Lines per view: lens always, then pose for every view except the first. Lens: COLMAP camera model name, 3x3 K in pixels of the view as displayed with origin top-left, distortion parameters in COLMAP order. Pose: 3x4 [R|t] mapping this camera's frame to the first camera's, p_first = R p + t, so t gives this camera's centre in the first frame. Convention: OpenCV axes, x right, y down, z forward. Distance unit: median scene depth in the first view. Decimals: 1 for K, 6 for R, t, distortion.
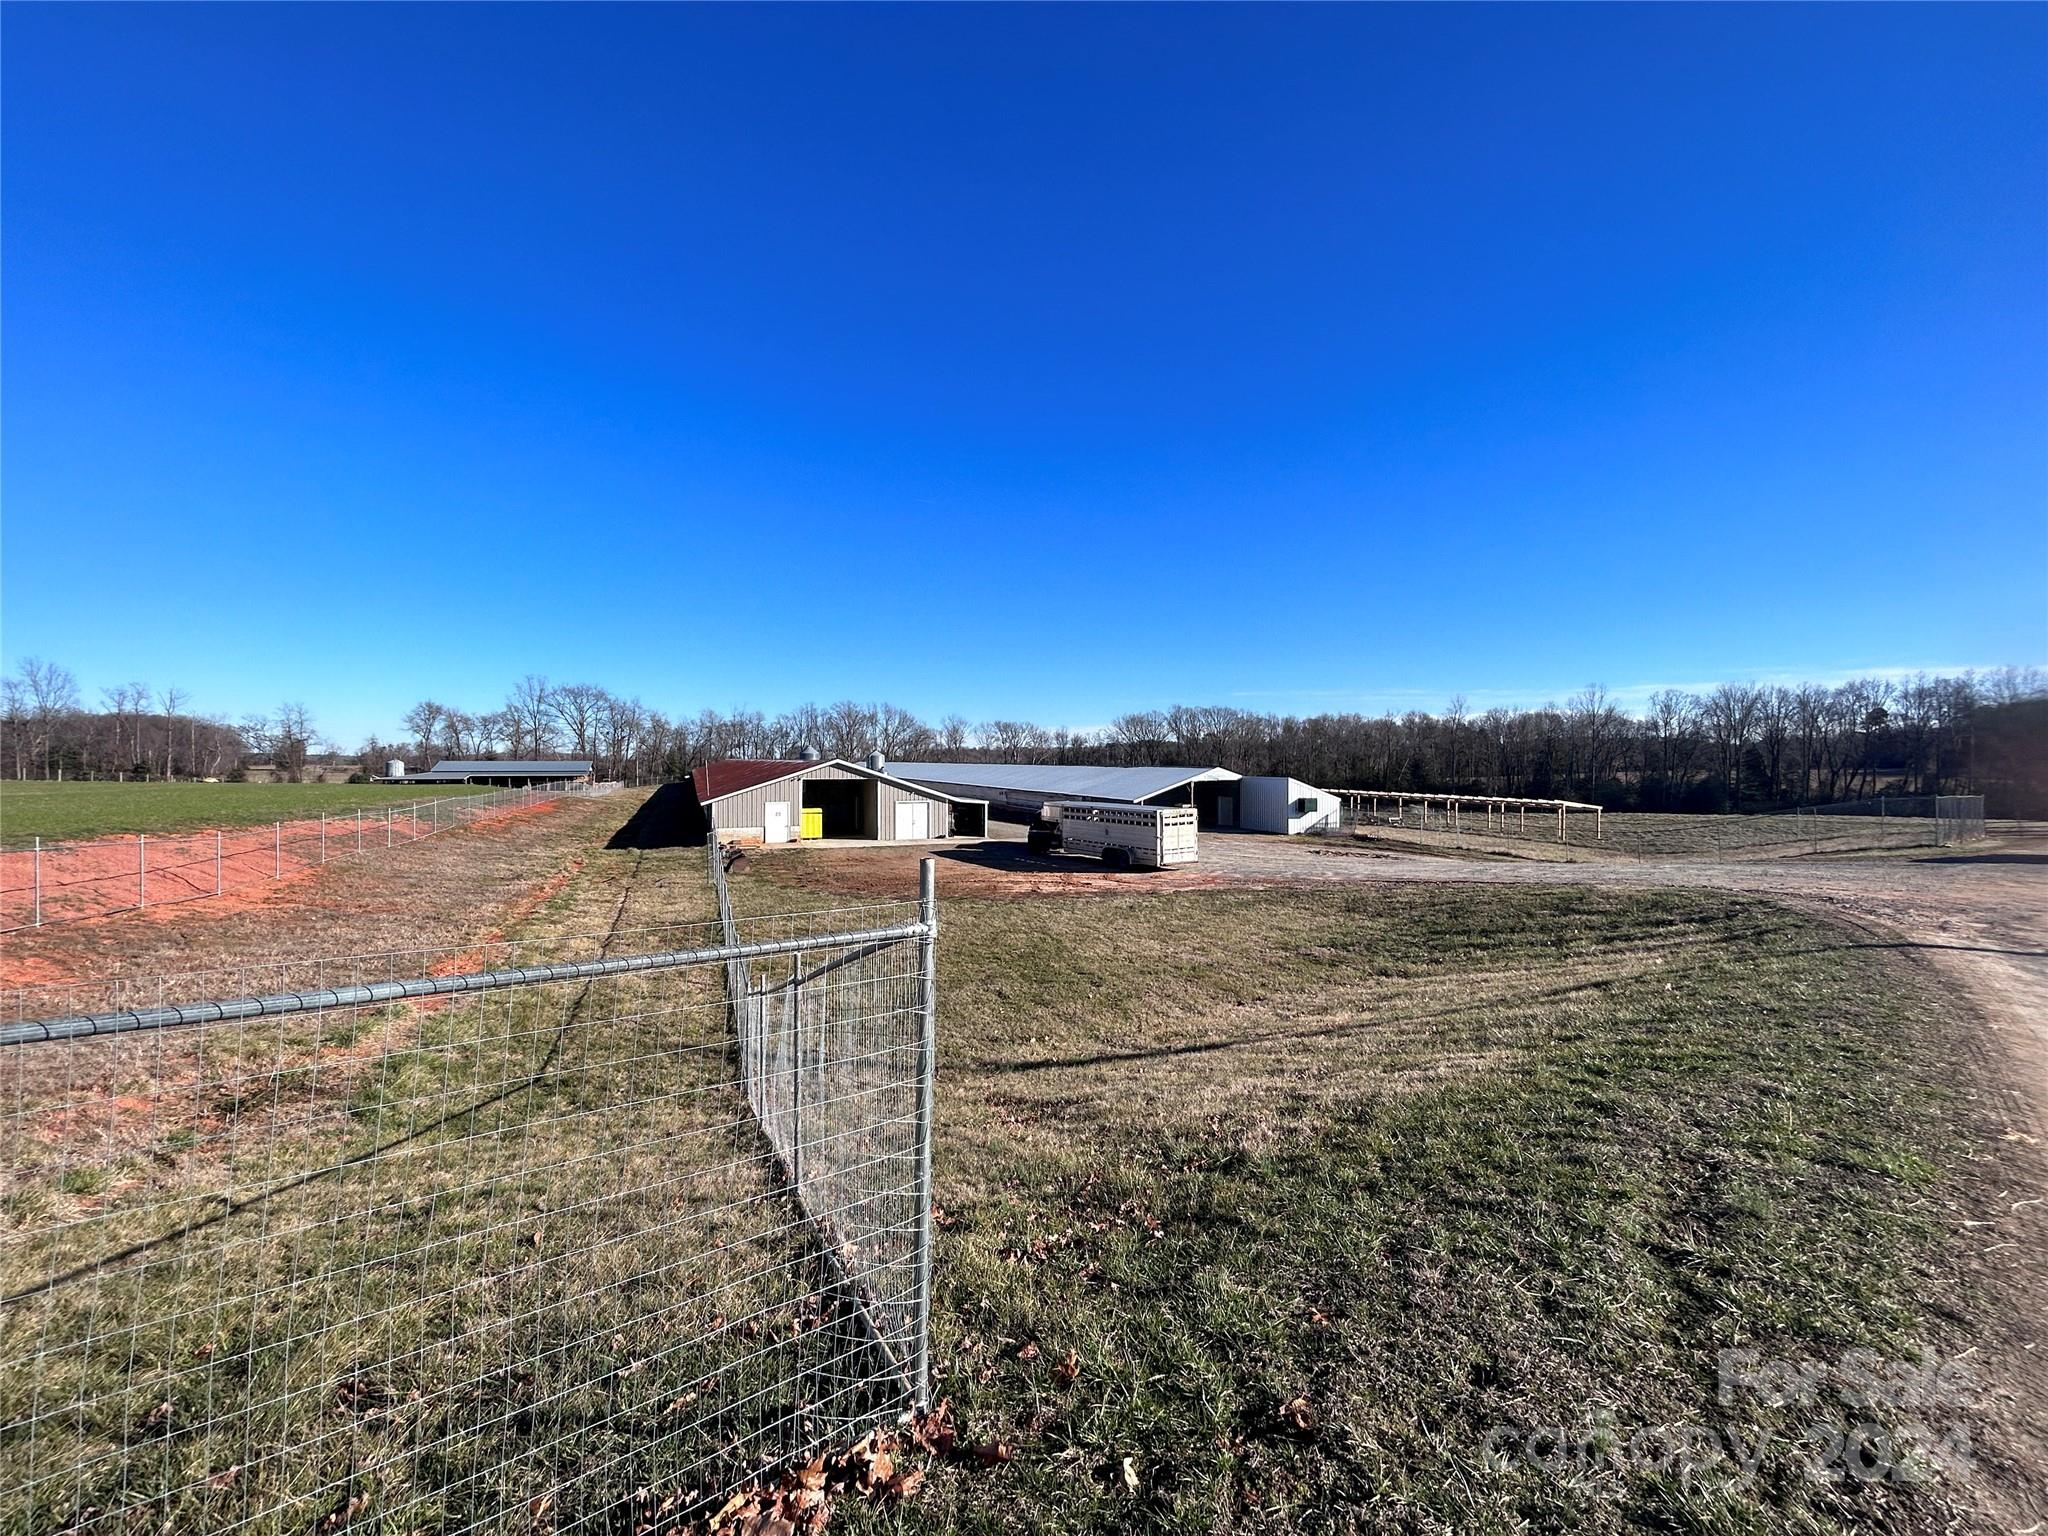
lens RADIAL K [[827.4, 0, 1021.6], [0, 827.4, 771.6], [0, 0, 1]] dist [0.002982, 0.000044]
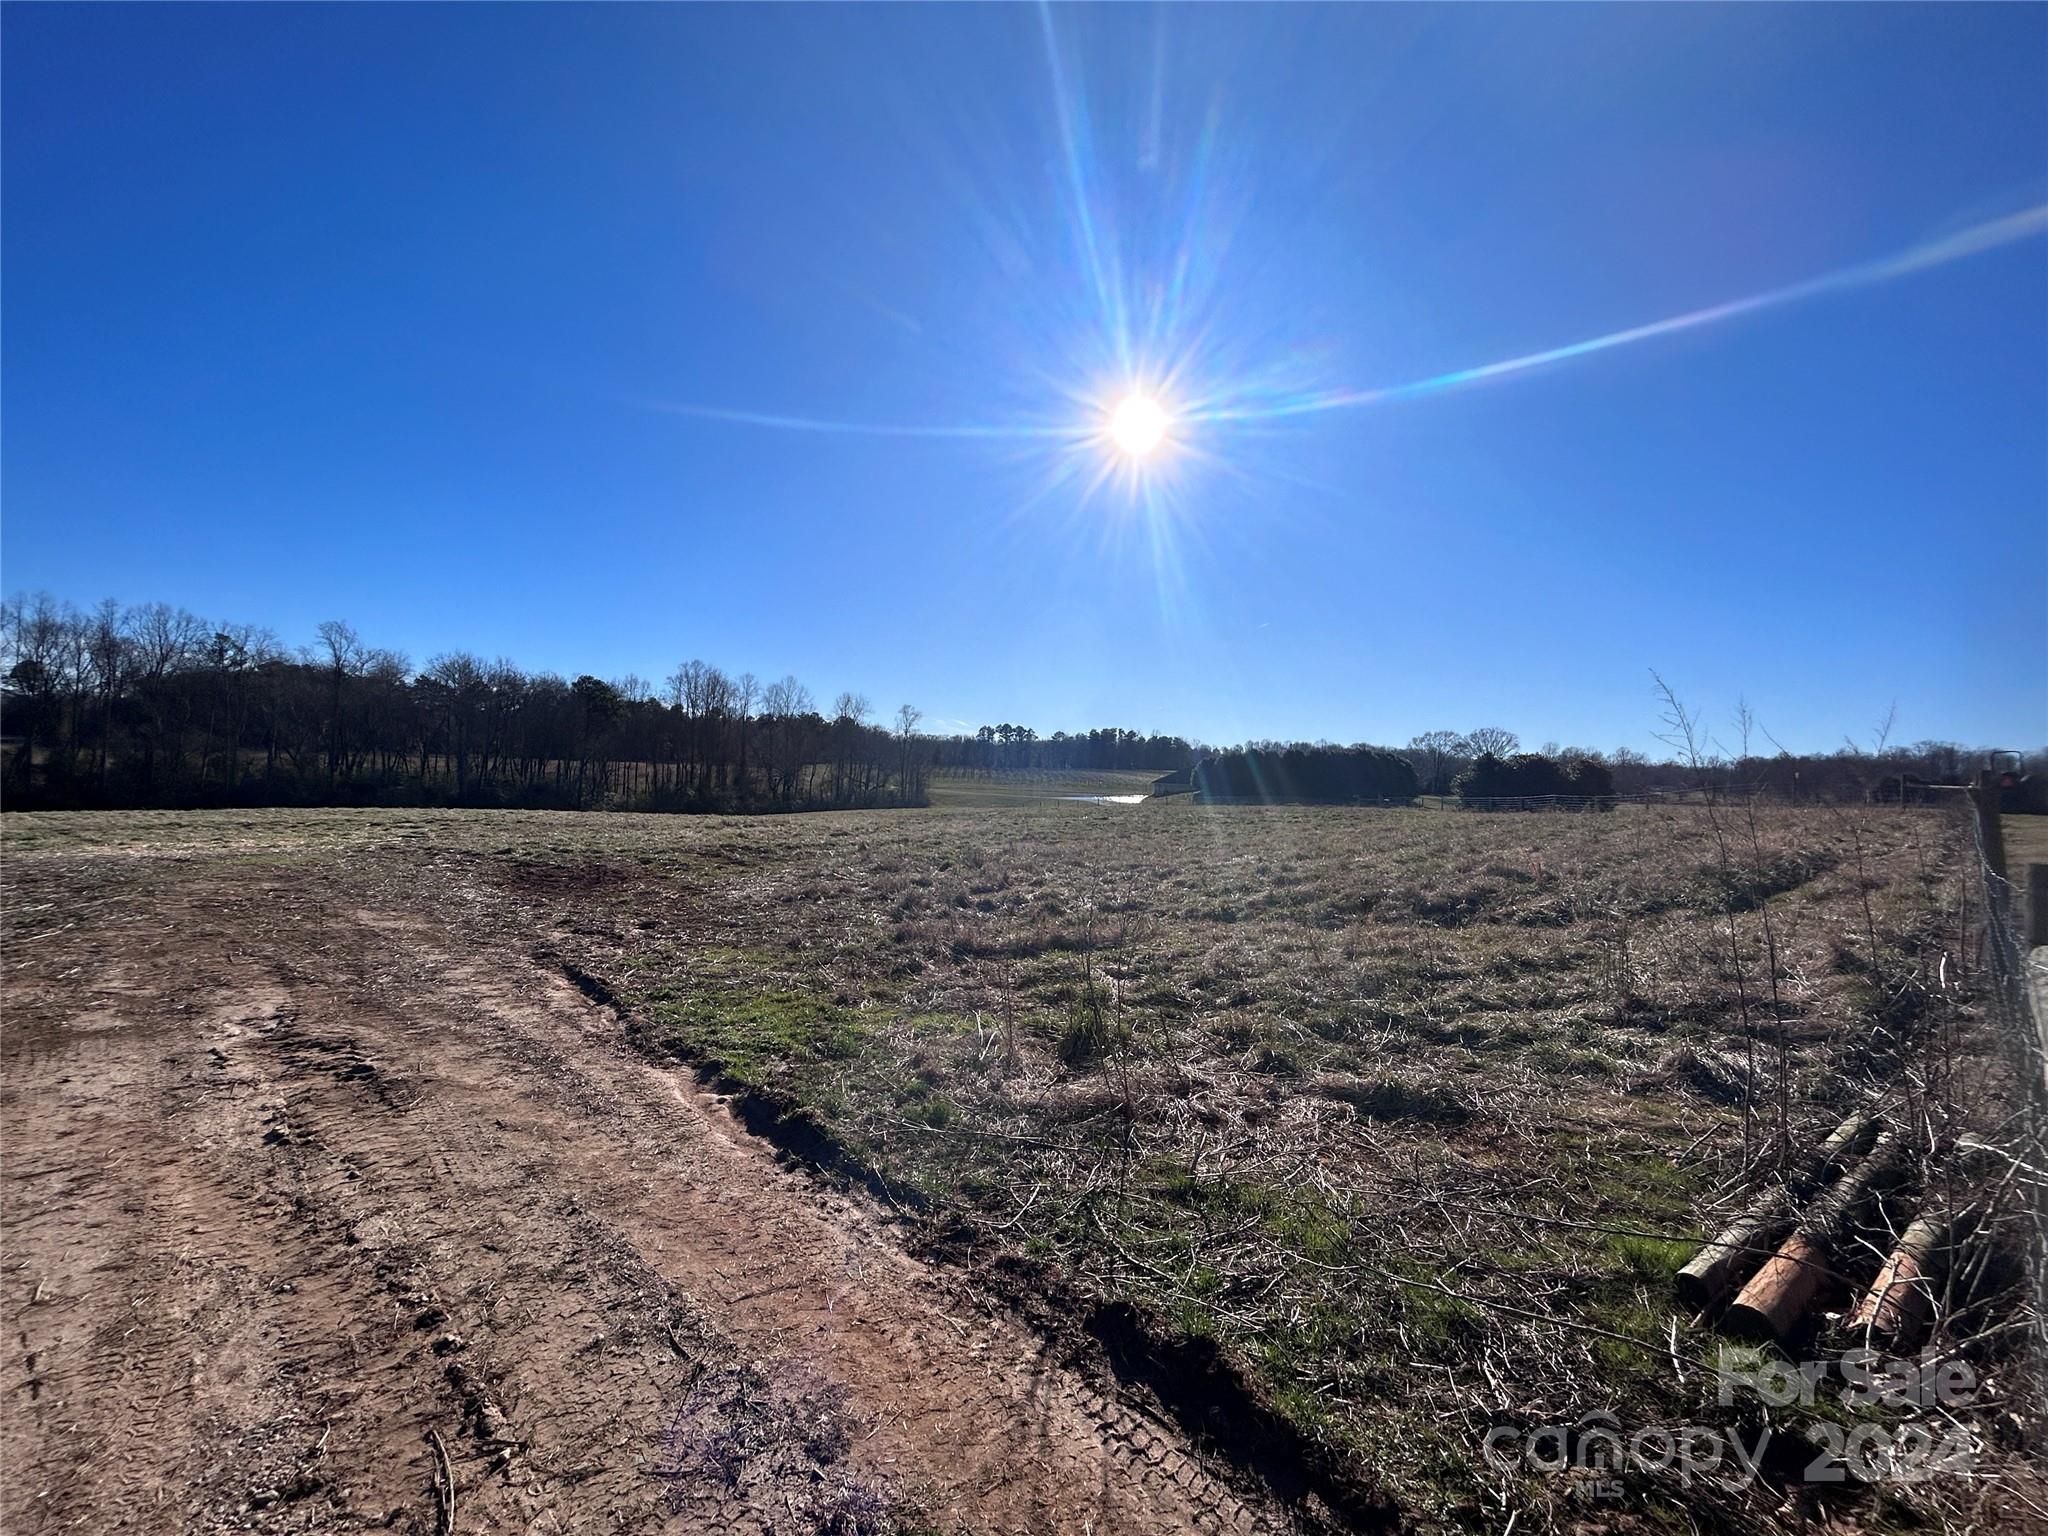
lens RADIAL K [[827.4, 0, 1020.8], [0, 827.4, 768.7], [0, 0, 1]] dist [0.002982, 0.000044]
pose [[-0.086136, -0.000707, 0.996283, 0.995794], [-0.023706, 0.999718, -0.001340, 0.032612], [-0.996001, -0.023733, -0.086129, 0.750698]]
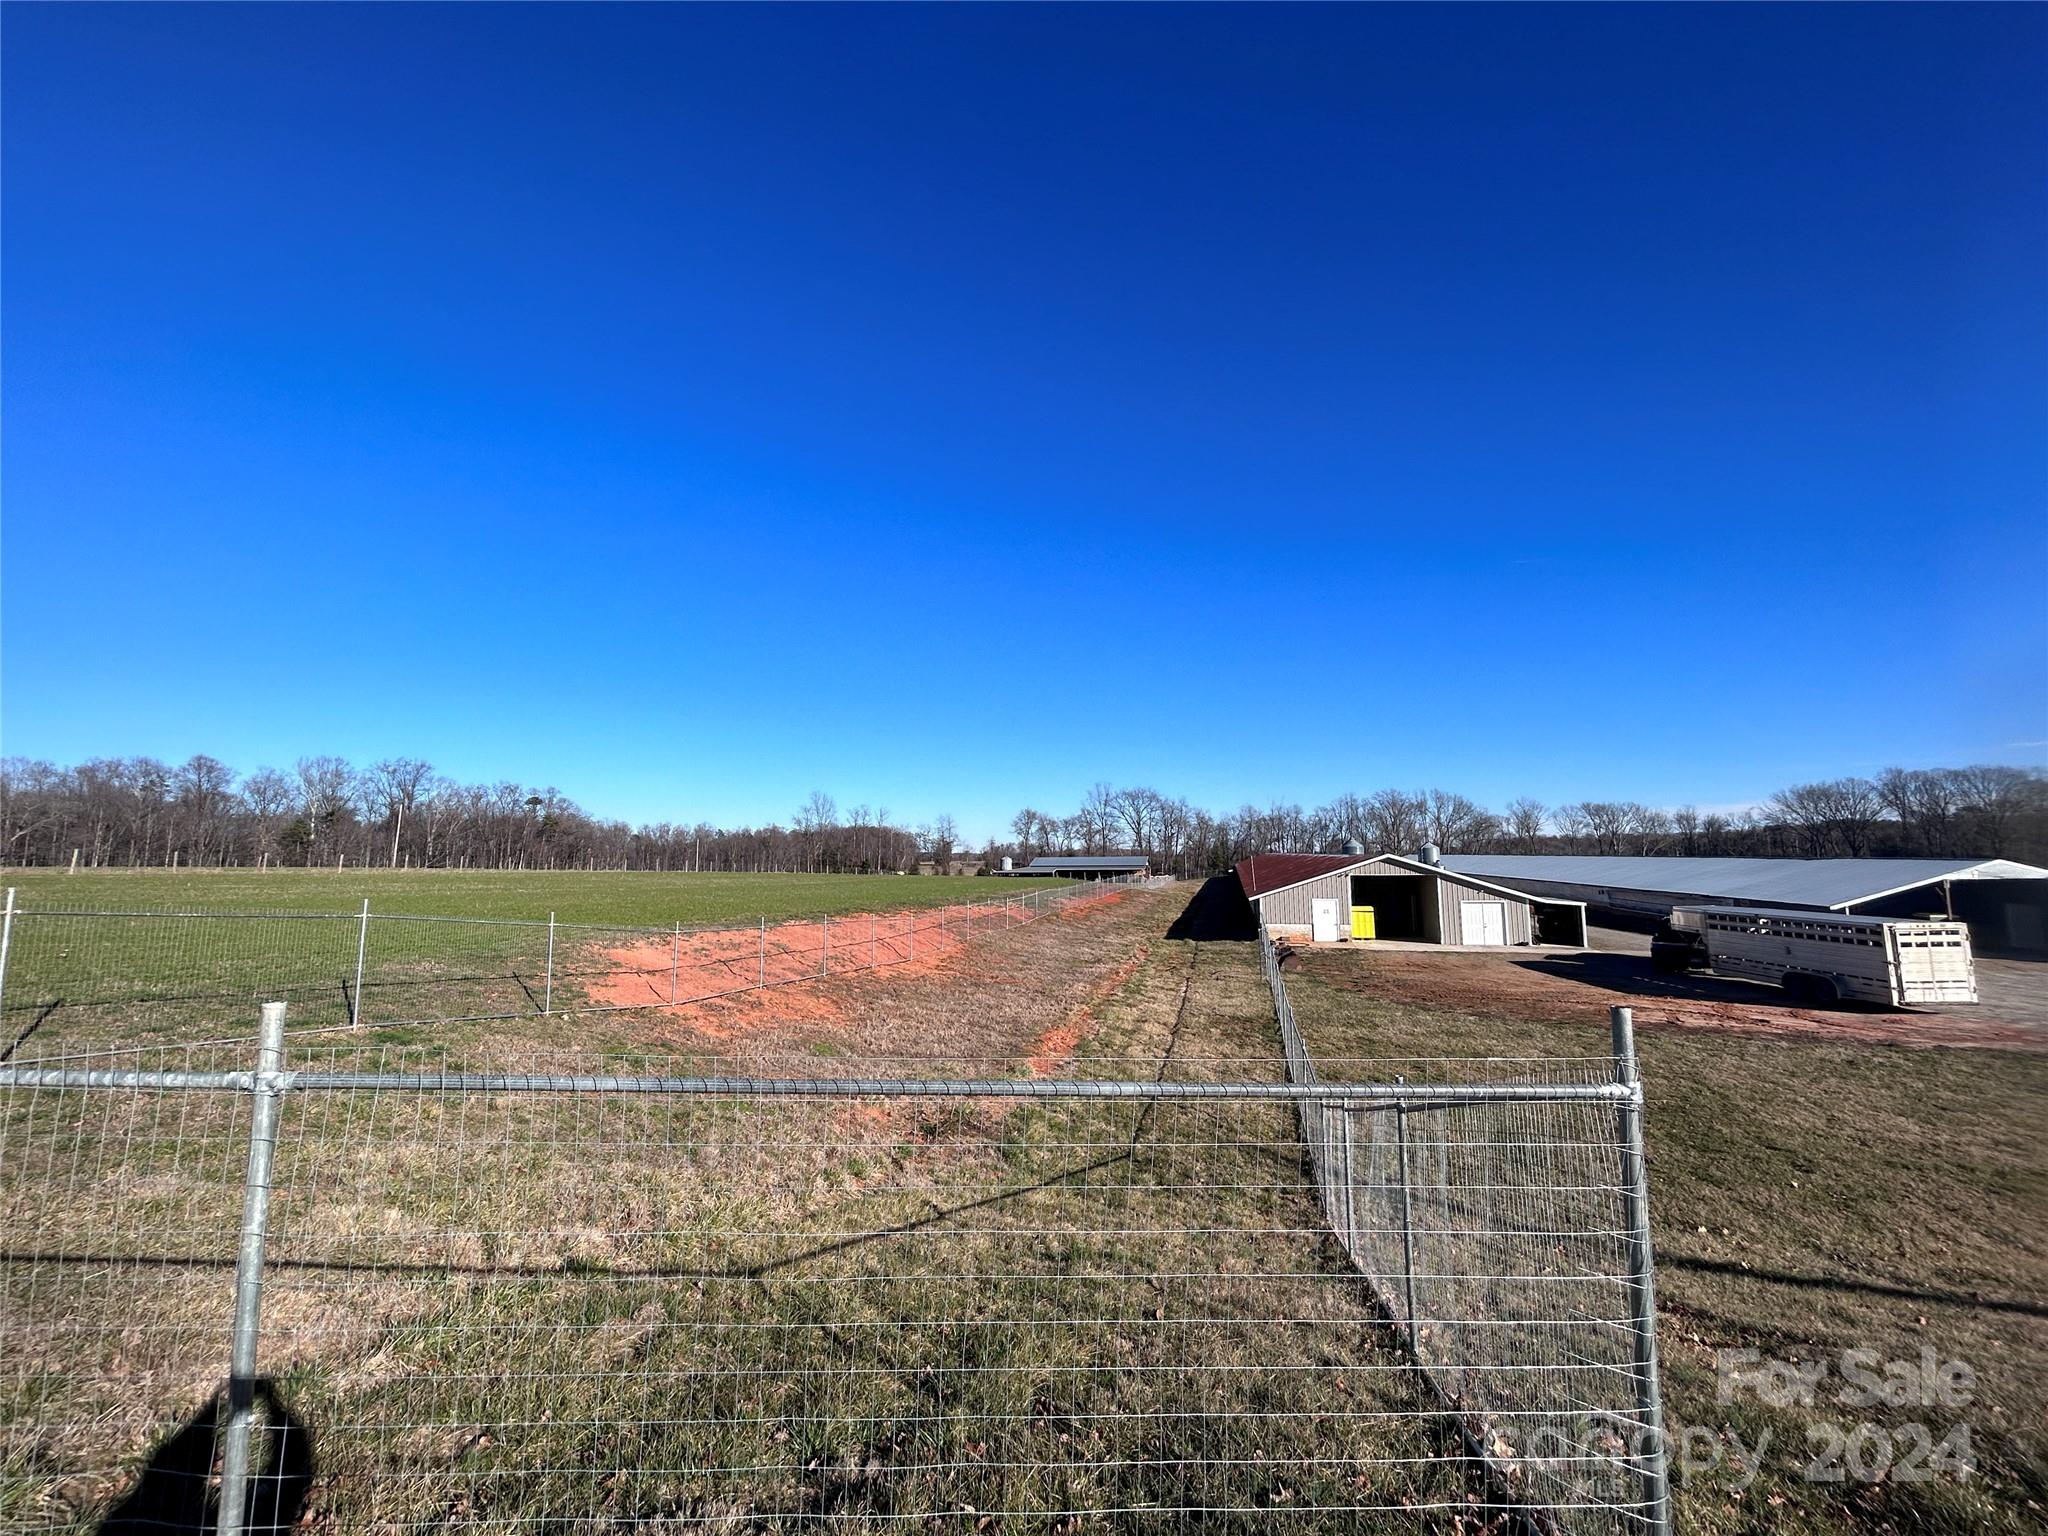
lens RADIAL K [[827.4, 0, 1021.4], [0, 827.4, 771.3], [0, 0, 1]] dist [0.002982, 0.000044]
pose [[0.809662, -0.069030, -0.582823, -0.006093], [0.003070, 0.993544, -0.113410, -0.002557], [0.586889, 0.090034, 0.804646, -0.004885]]
